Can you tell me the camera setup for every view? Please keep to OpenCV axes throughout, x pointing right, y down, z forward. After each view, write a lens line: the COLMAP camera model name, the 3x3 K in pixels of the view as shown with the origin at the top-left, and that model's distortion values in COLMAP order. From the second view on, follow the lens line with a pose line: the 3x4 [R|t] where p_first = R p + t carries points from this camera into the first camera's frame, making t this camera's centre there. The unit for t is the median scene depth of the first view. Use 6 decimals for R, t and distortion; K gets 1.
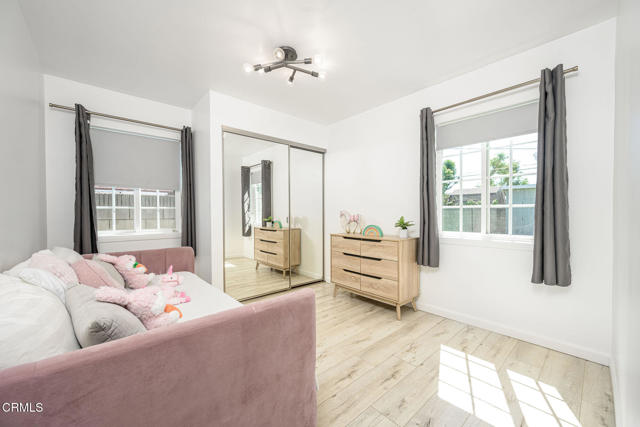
lens RADIAL K [[254.1, 0, 318.7], [0, 254.1, 213.3], [0, 0, 1]] dist [-0.002926, -0.000472]
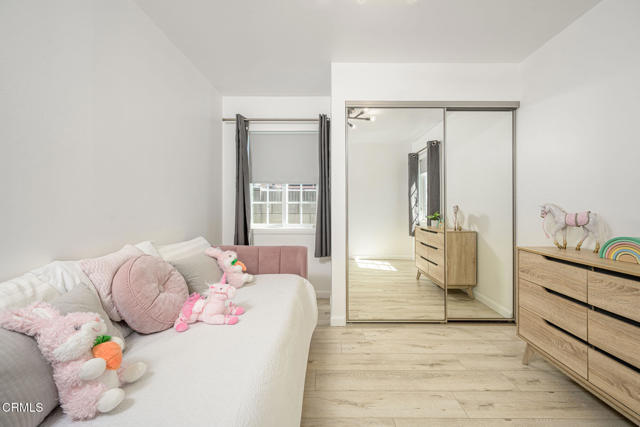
lens RADIAL K [[254.1, 0, 328.1], [0, 254.1, 205.2], [0, 0, 1]] dist [-0.002926, -0.000472]
pose [[0.746669, -0.003485, -0.665187, 0.105700], [-0.004788, 0.999932, -0.010613, -0.001041], [0.665179, 0.011109, 0.746601, 0.311435]]
